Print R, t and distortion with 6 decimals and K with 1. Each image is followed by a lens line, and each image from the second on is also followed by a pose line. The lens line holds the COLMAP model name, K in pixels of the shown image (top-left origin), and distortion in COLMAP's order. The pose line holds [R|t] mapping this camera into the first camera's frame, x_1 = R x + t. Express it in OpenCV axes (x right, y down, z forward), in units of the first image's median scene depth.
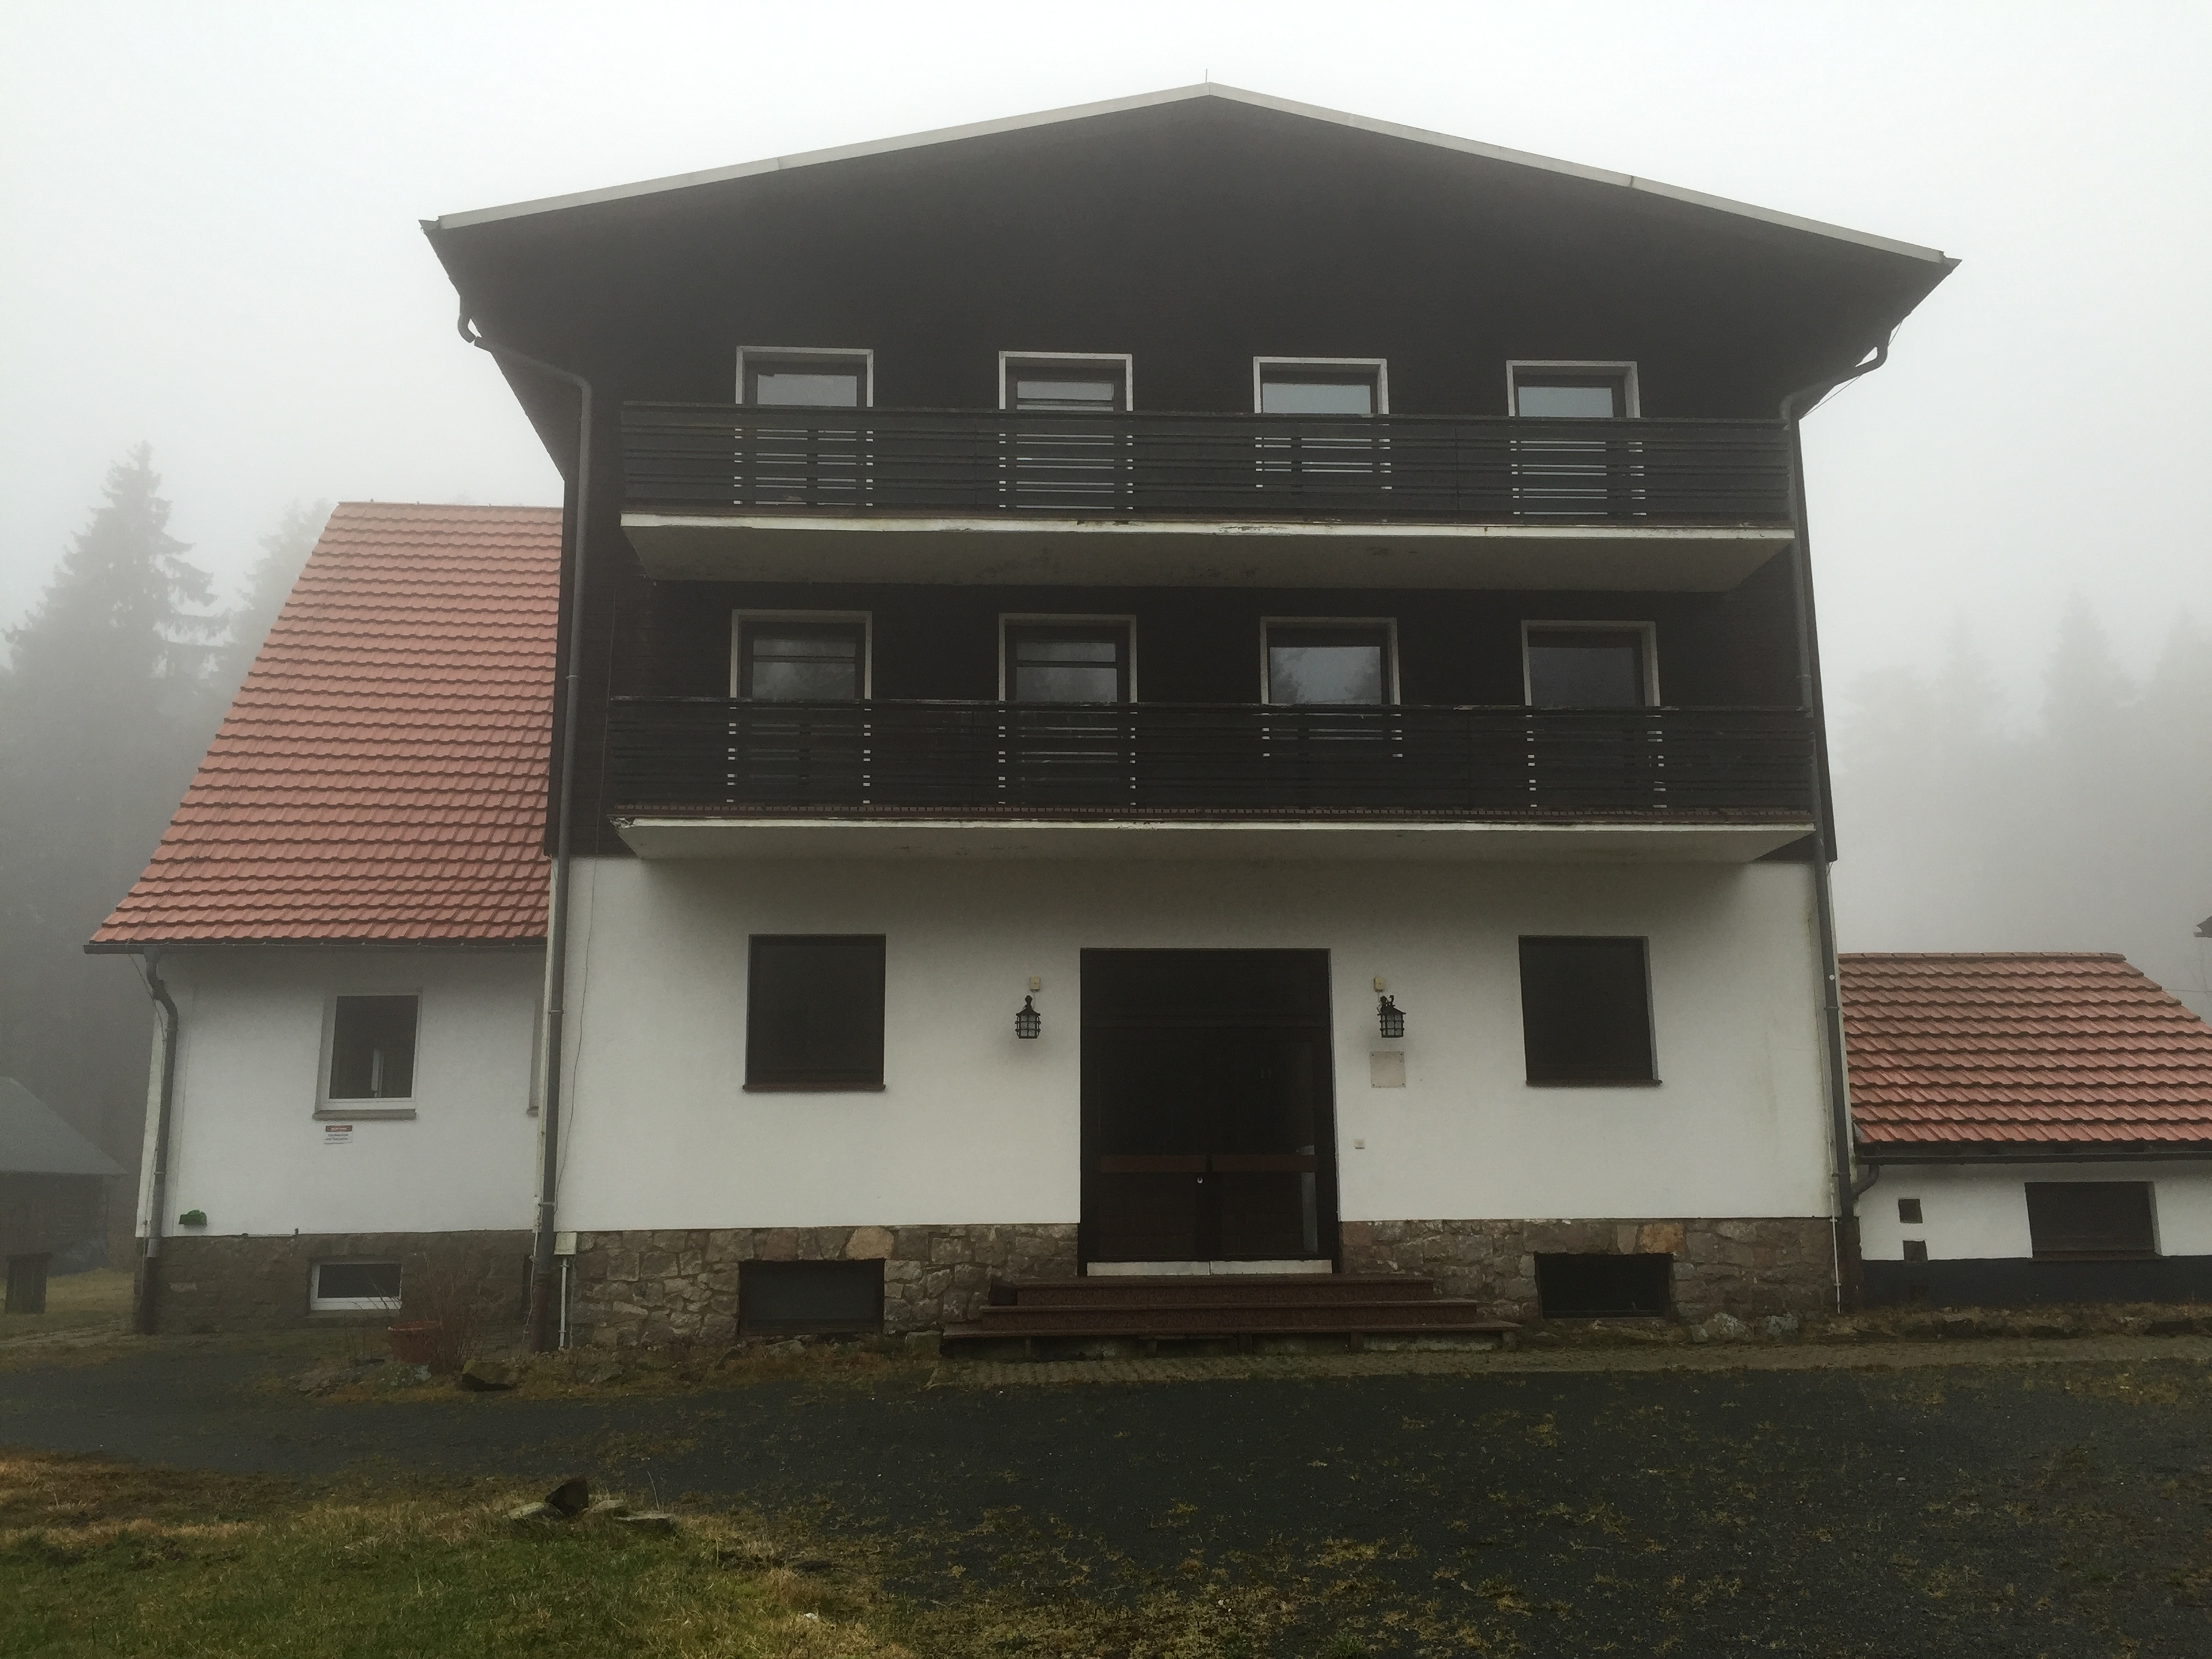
lens RADIAL K [[1854.7, 0, 1108.7], [0, 1854.7, 837.2], [0, 0, 1]] dist [0.033572, -0.001933]
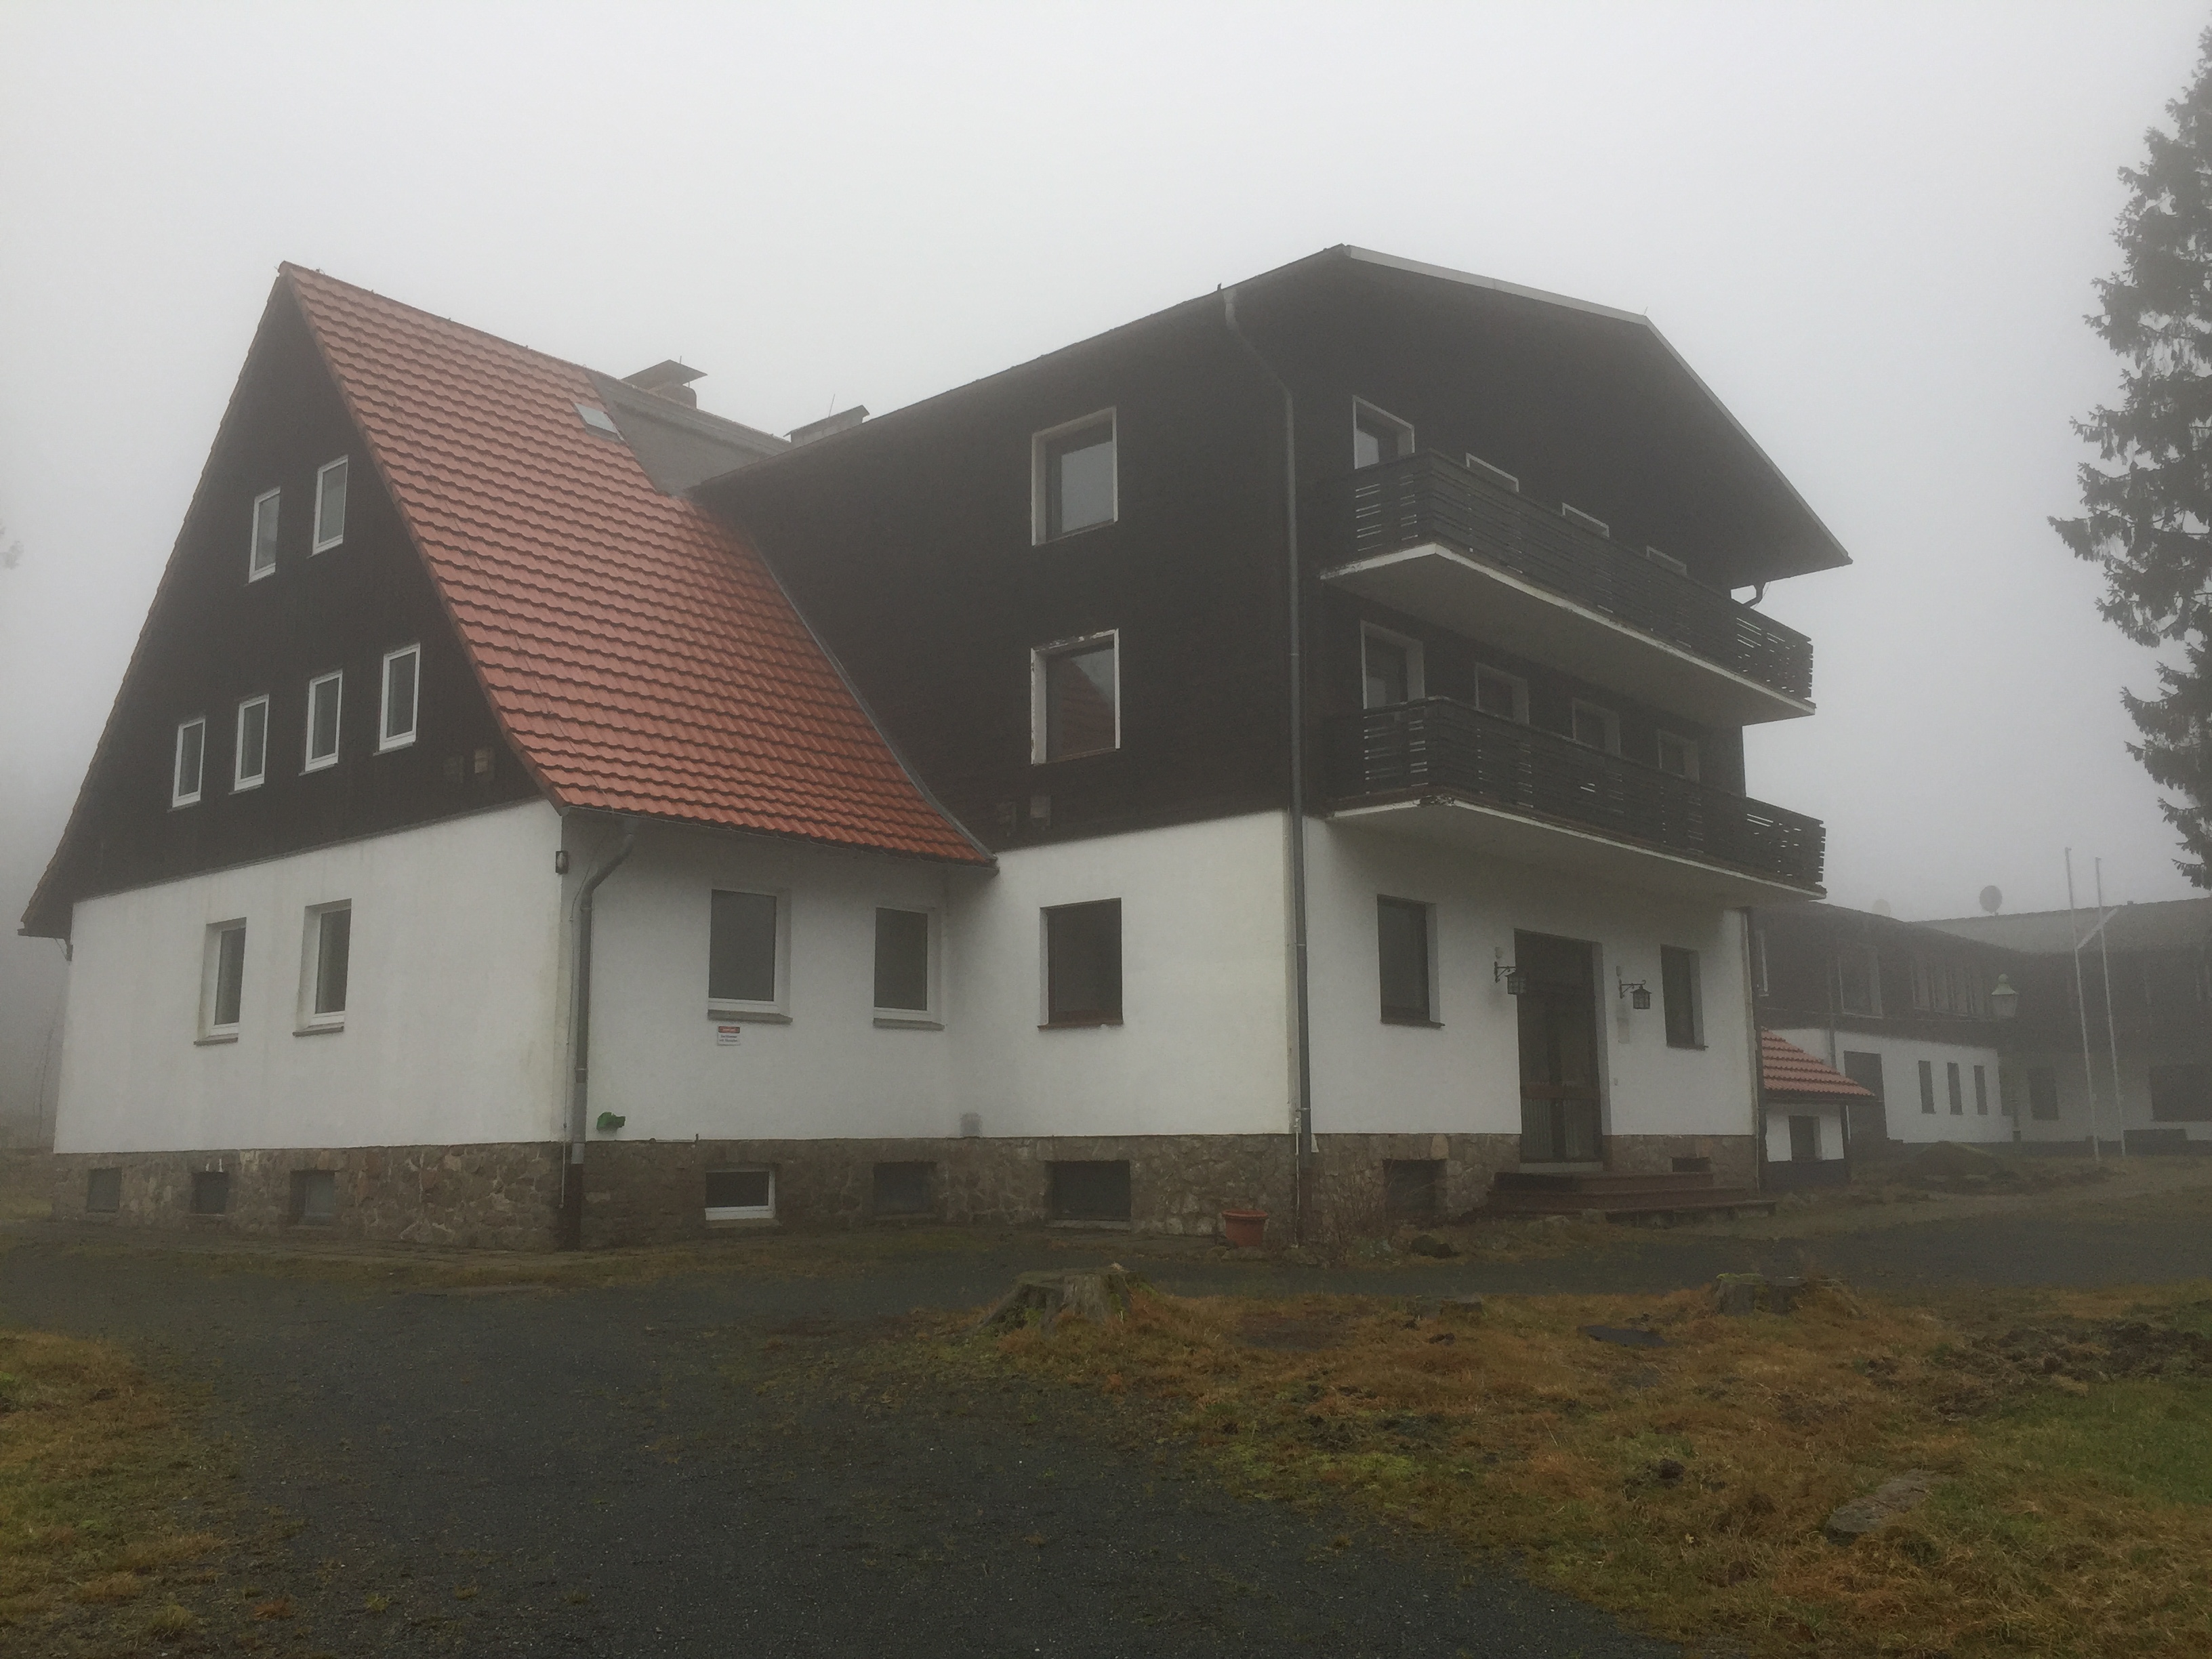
lens RADIAL K [[1854.7, 0, 1109.4], [0, 1854.7, 827.6], [0, 0, 1]] dist [0.033572, -0.001933]
pose [[0.717763, 0.123008, 0.685336, -1.140629], [-0.137884, 0.989890, -0.033262, 0.073443], [-0.682498, -0.070623, 0.727467, 0.237769]]
